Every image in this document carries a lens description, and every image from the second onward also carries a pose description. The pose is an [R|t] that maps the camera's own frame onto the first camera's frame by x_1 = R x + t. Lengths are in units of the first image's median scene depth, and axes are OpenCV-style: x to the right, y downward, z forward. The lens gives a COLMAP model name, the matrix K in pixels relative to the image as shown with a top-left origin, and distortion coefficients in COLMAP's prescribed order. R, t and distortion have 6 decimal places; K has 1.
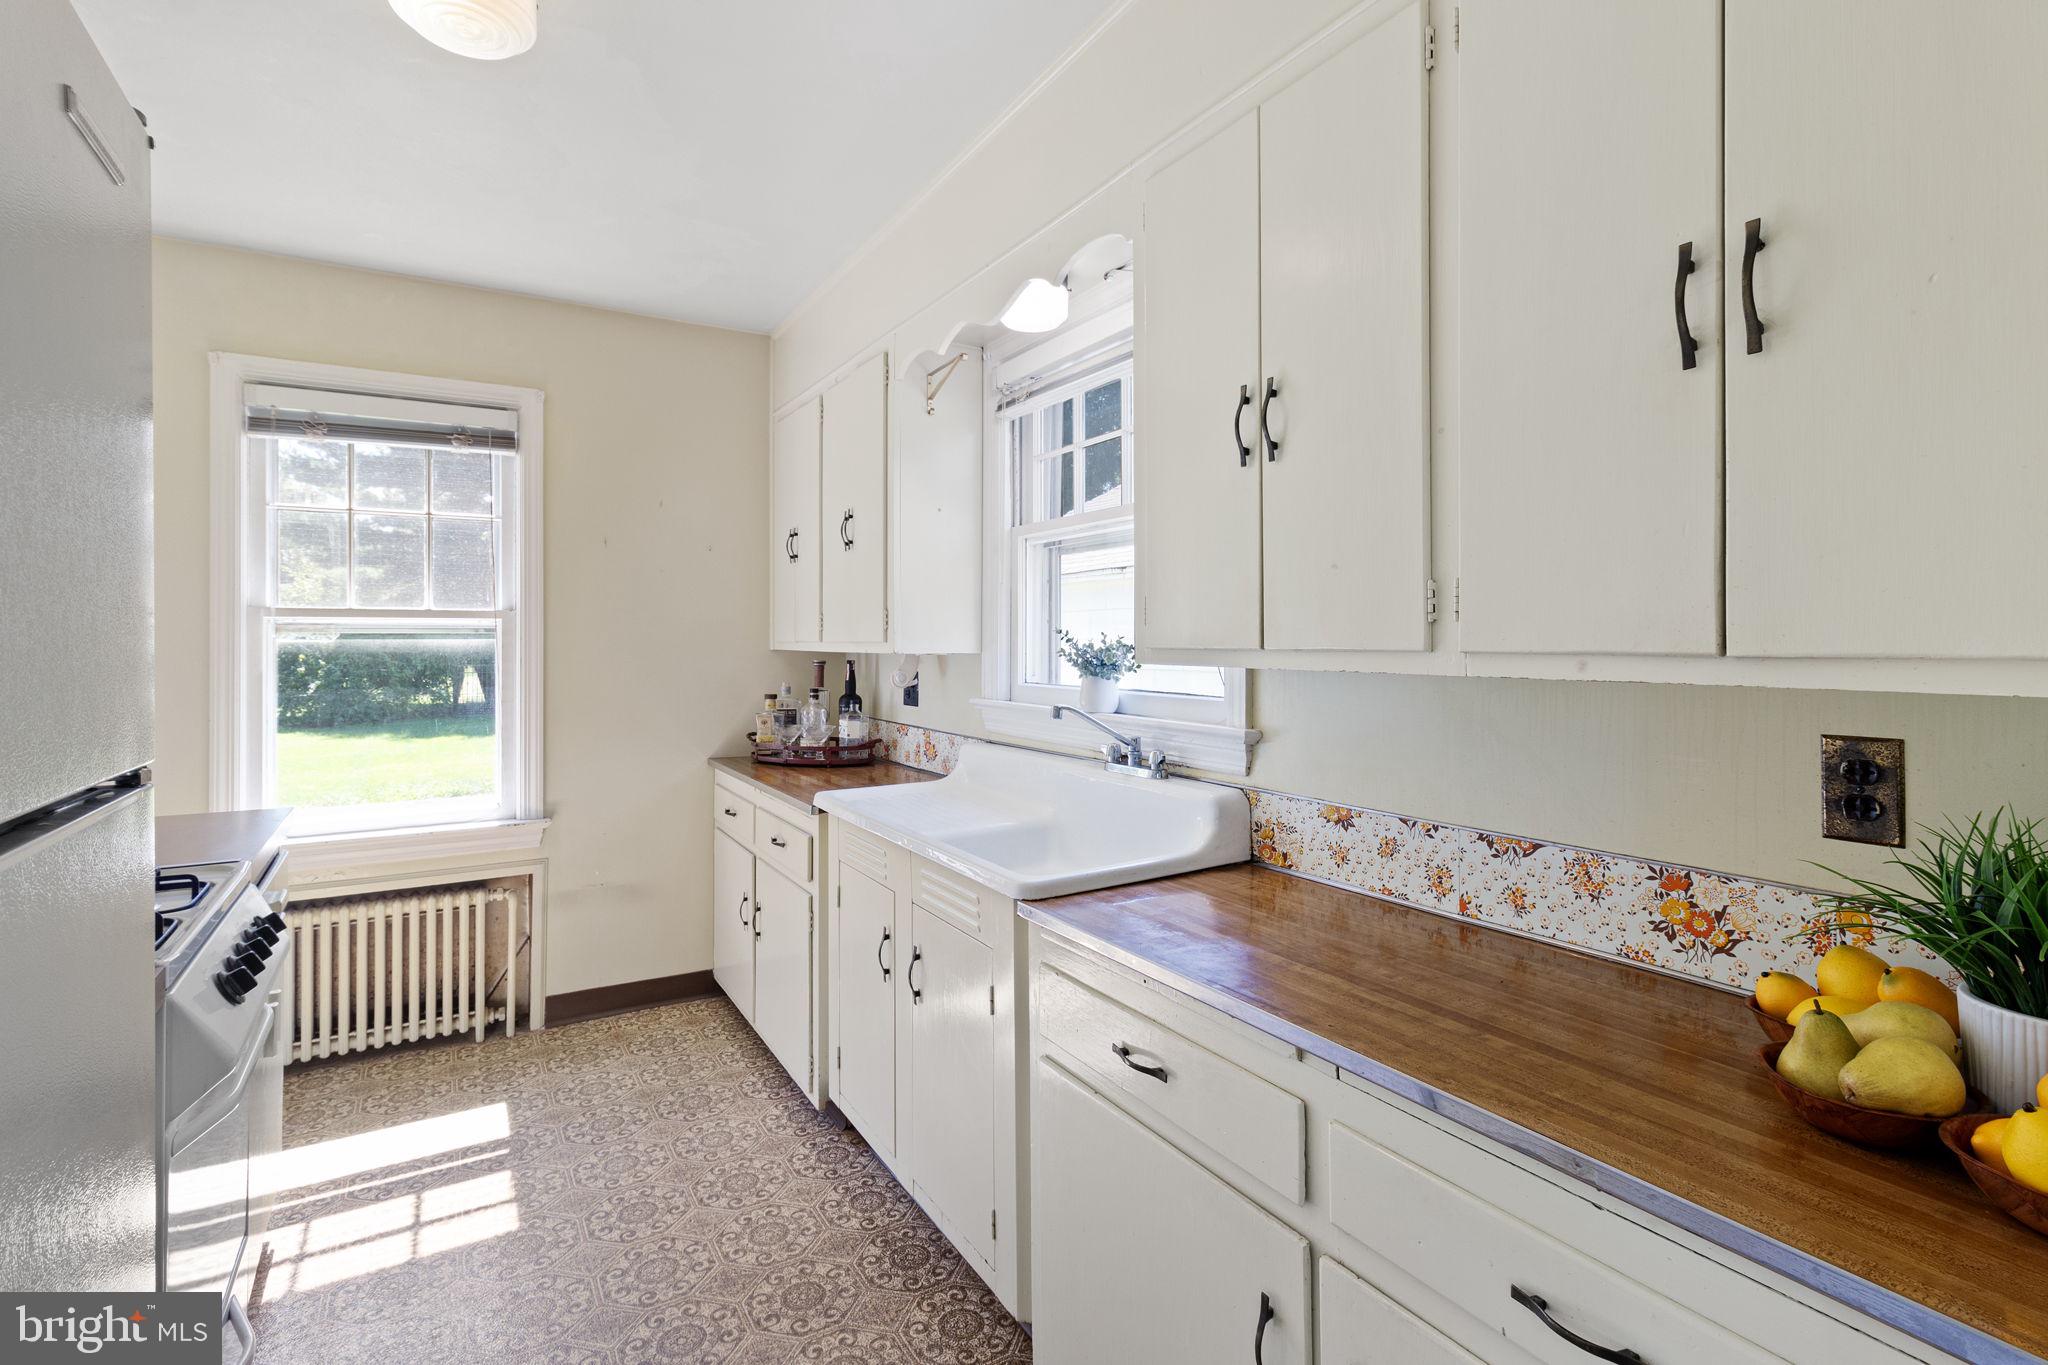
lens RADIAL K [[940.7, 0, 1033.5], [0, 940.7, 659.3], [0, 0, 1]] dist [-0.000633, -0.000253]
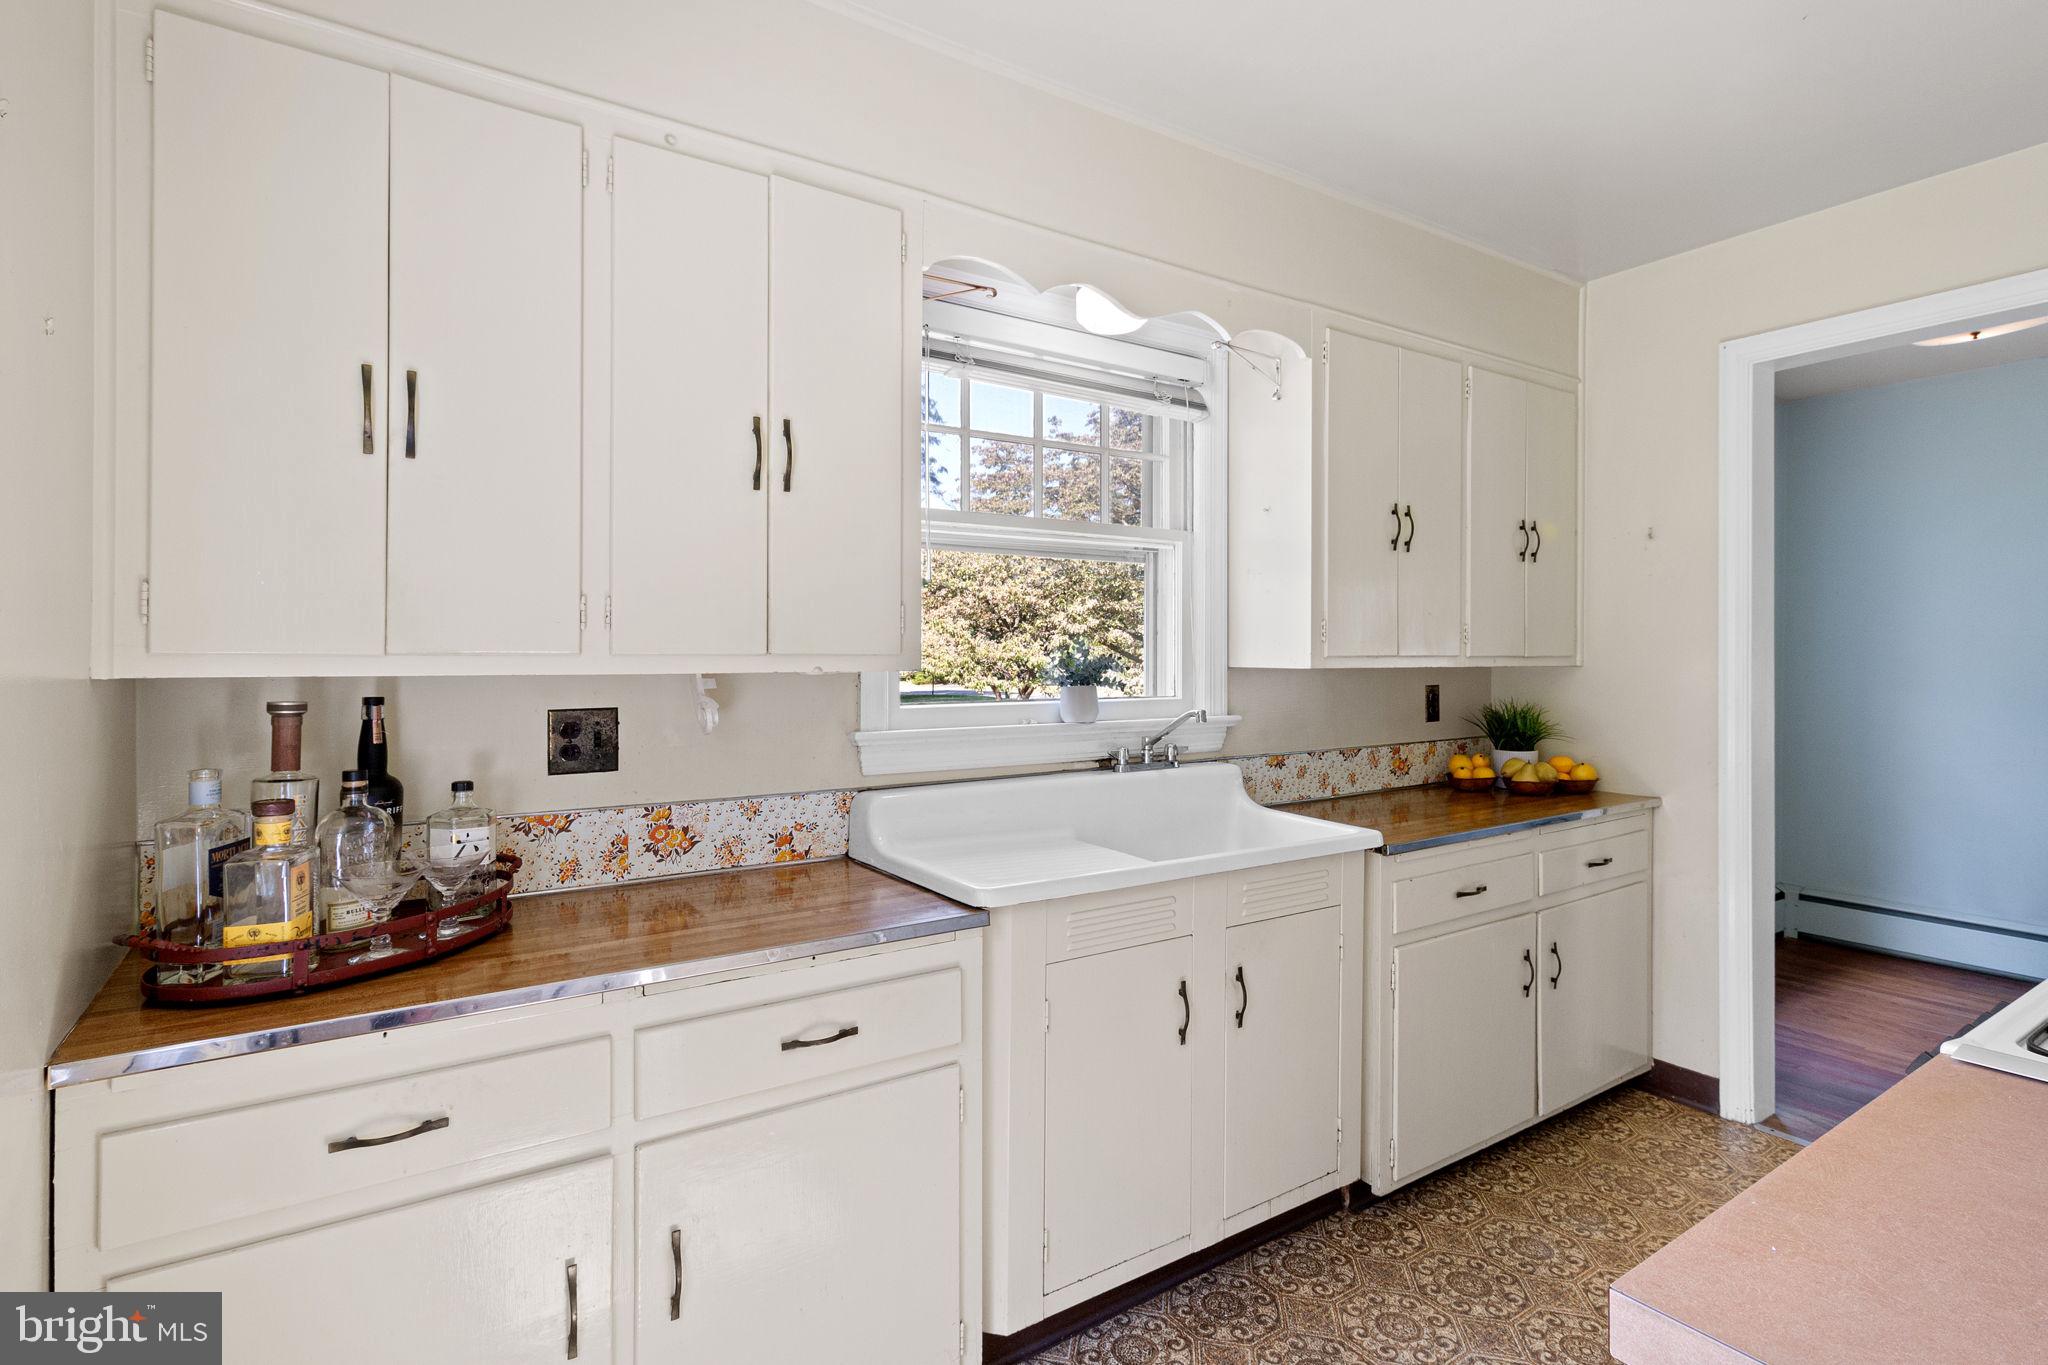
lens RADIAL K [[940.7, 0, 1033.5], [0, 940.7, 659.3], [0, 0, 1]] dist [-0.000633, -0.000253]
pose [[-0.006987, -0.010919, 0.999916, -0.713770], [0.017841, 0.999780, 0.011042, -0.018897], [-0.999816, 0.017916, -0.006791, 0.791704]]
